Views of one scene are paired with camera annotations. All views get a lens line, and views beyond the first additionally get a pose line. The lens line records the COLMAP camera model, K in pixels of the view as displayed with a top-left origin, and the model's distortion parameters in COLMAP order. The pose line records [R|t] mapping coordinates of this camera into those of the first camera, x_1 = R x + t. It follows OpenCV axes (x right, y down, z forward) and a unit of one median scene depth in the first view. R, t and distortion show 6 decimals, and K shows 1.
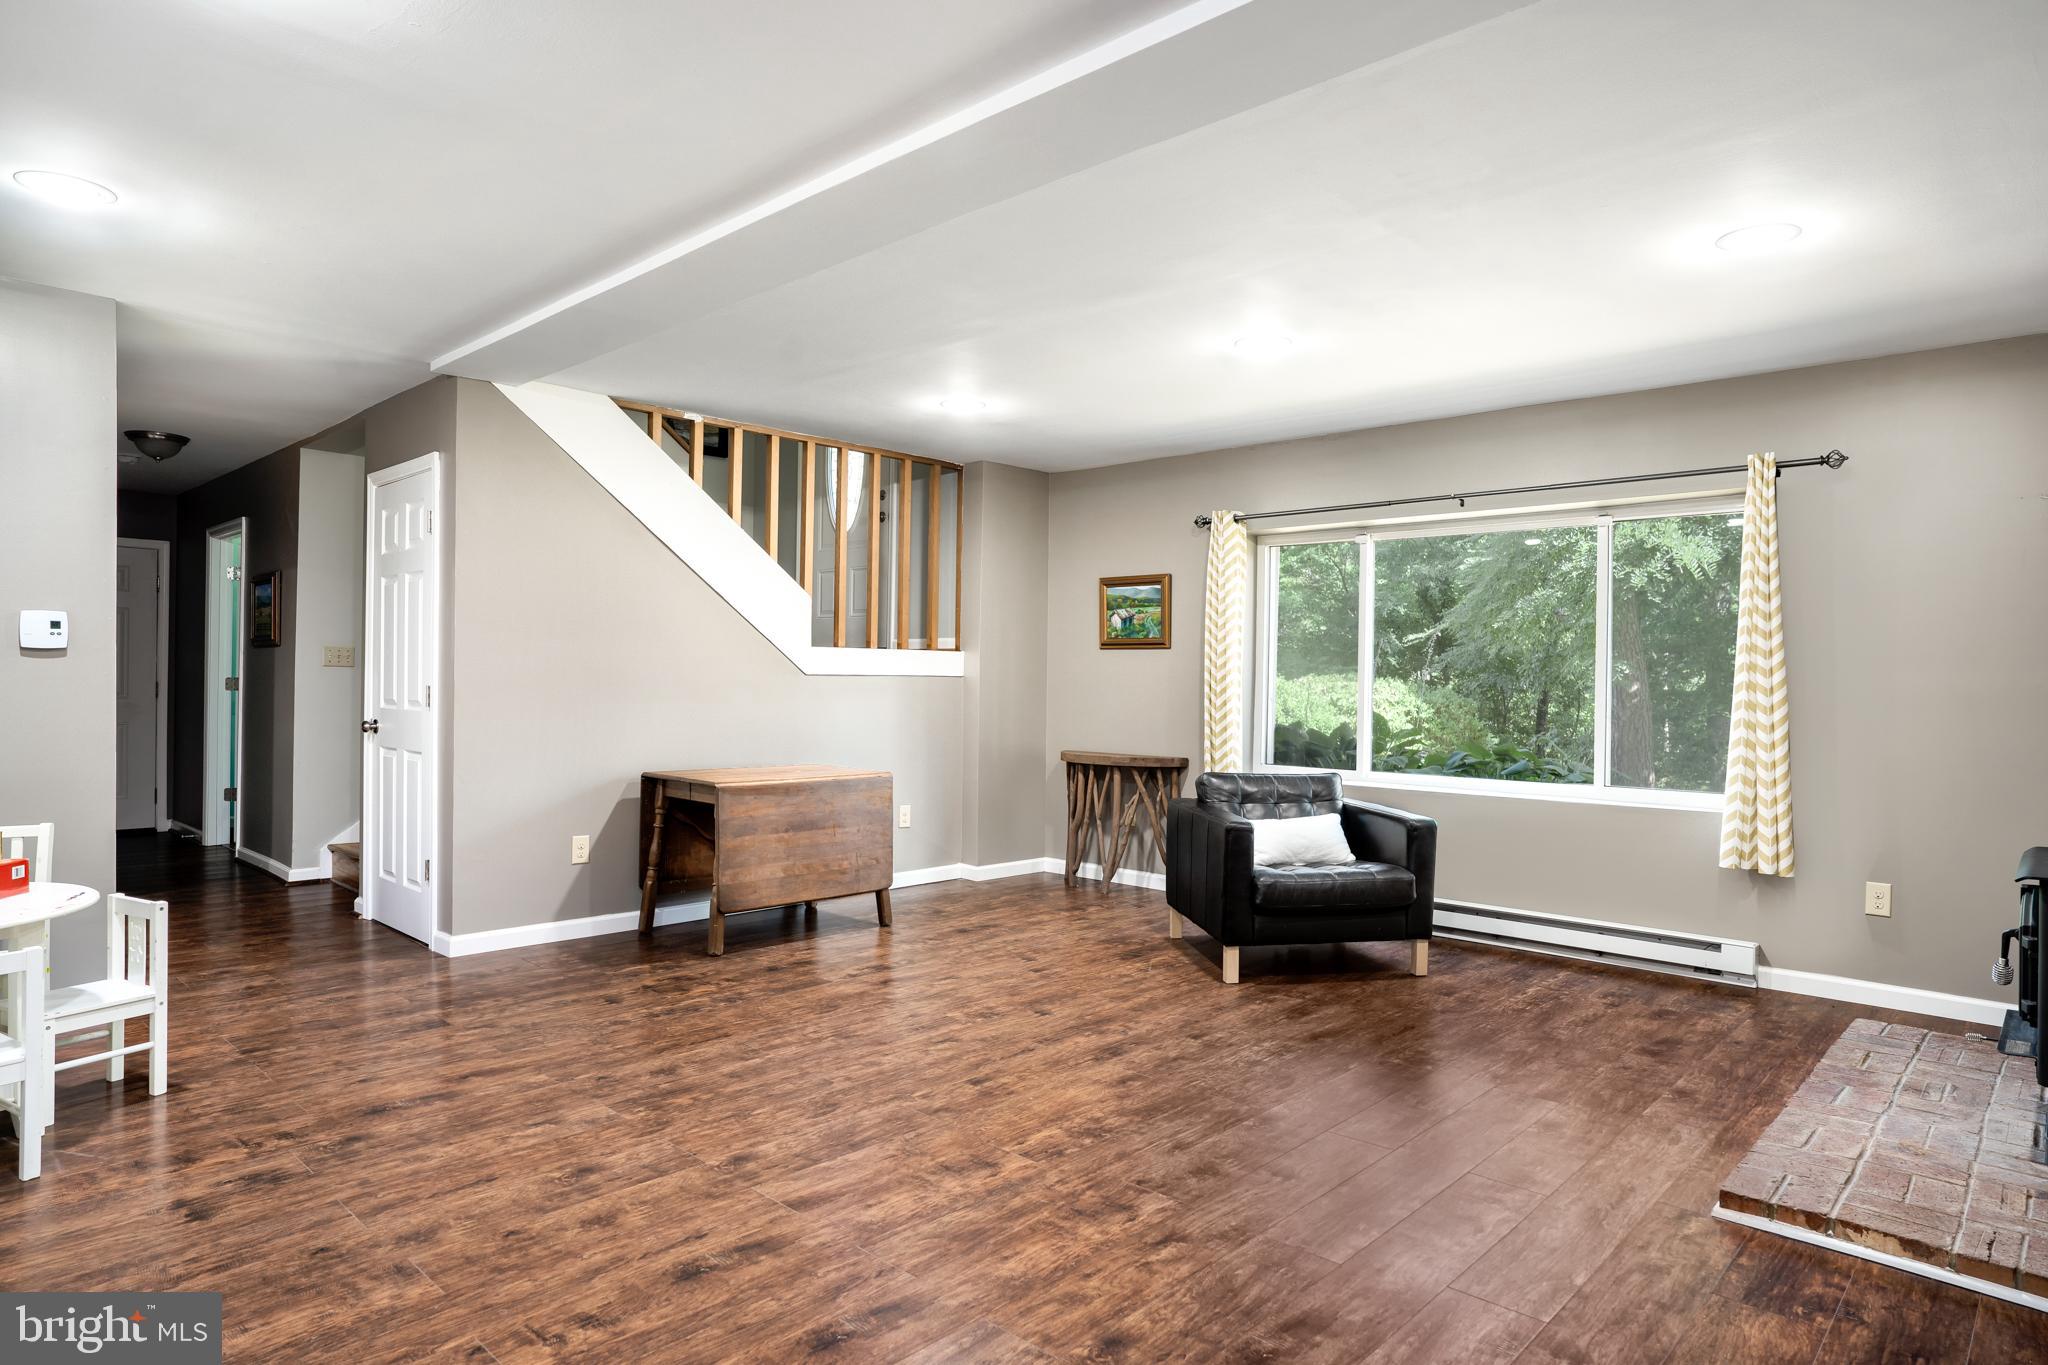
lens RADIAL K [[1164.9, 0, 1042.3], [0, 1164.9, 676.3], [0, 0, 1]] dist [-0.046709, 0.031259]
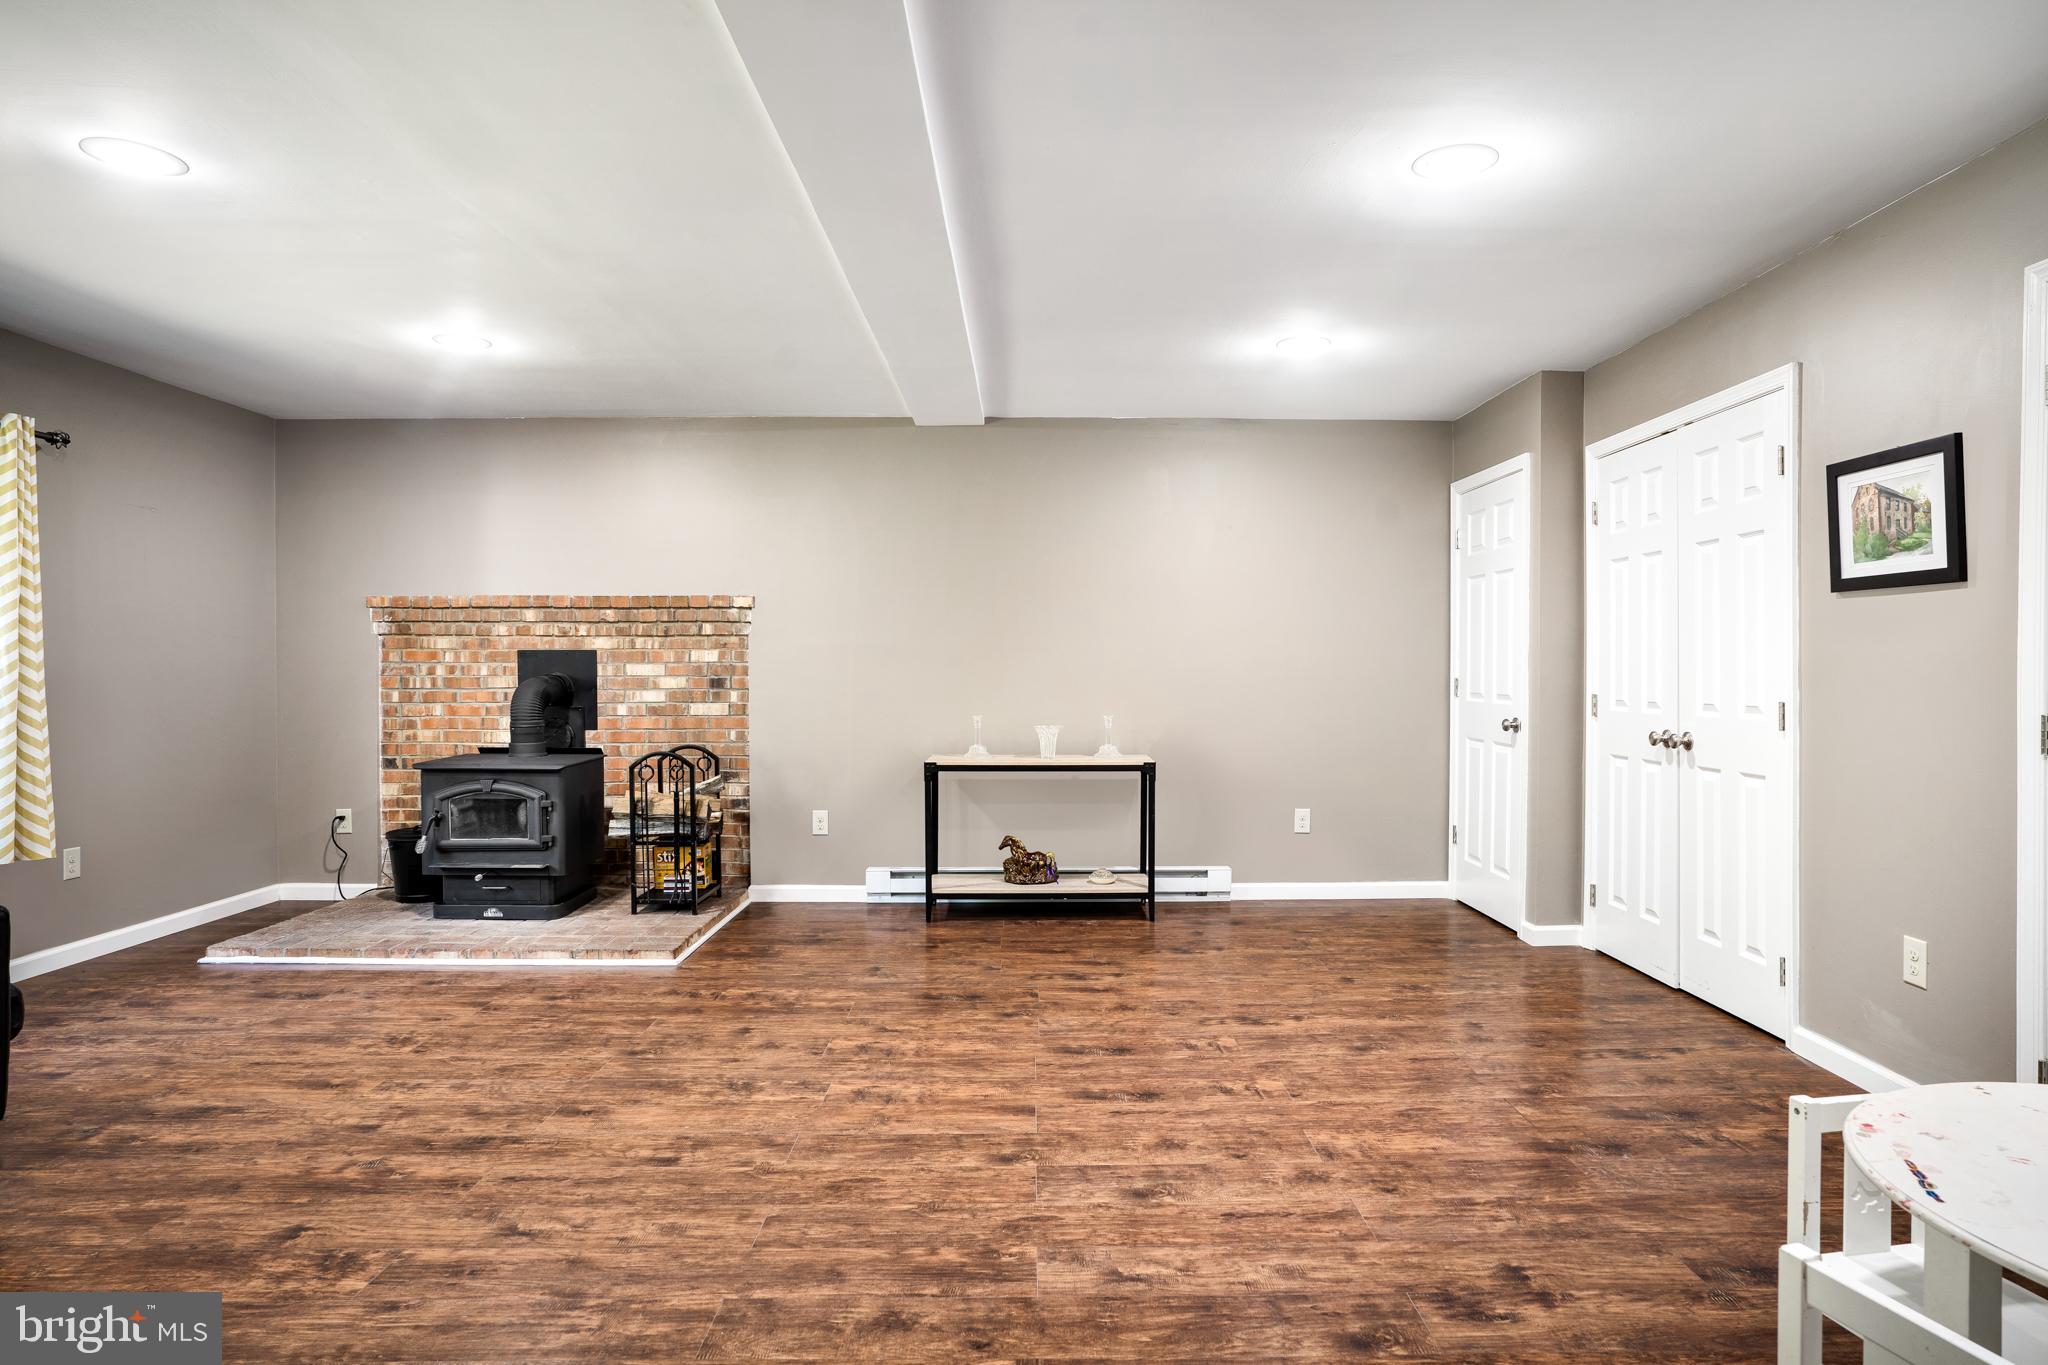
lens RADIAL K [[1164.9, 0, 1045.5], [0, 1164.9, 677.7], [0, 0, 1]] dist [-0.046709, 0.031259]
pose [[-0.687491, -0.019791, 0.725923, -0.933566], [-0.014198, 0.999804, 0.013811, -0.001954], [-0.726054, -0.000812, -0.687637, 1.561486]]
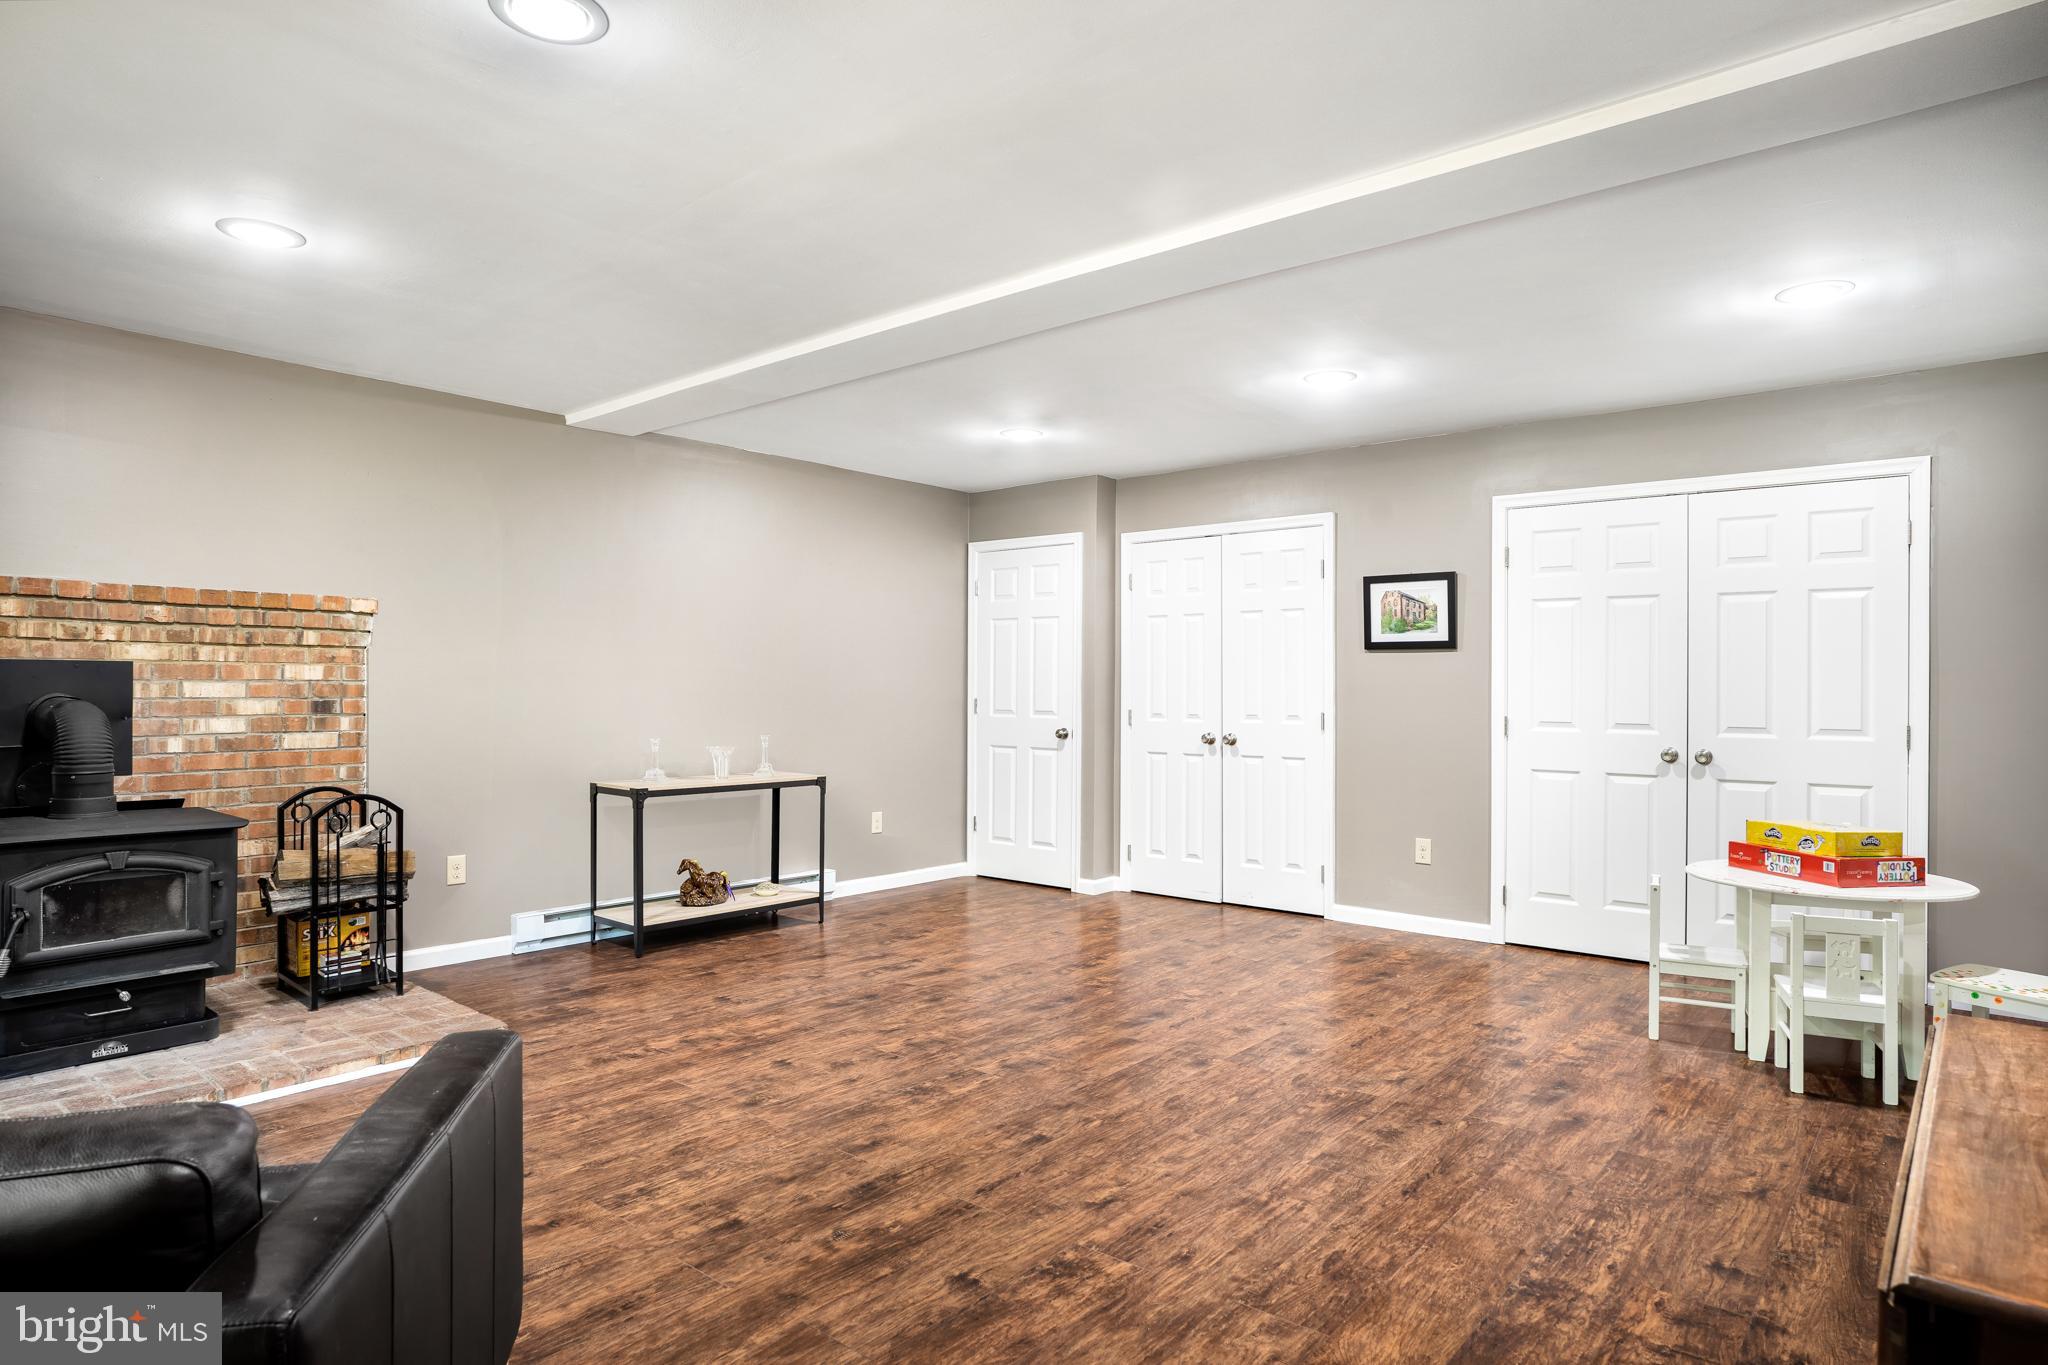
lens RADIAL K [[1164.9, 0, 1021.9], [0, 1164.9, 677.6], [0, 0, 1]] dist [-0.046709, 0.031259]
pose [[-0.998876, -0.019750, -0.043078, 0.003045], [-0.019089, 0.999695, -0.015691, 0.009422], [0.043374, -0.014851, -0.998949, 2.175822]]
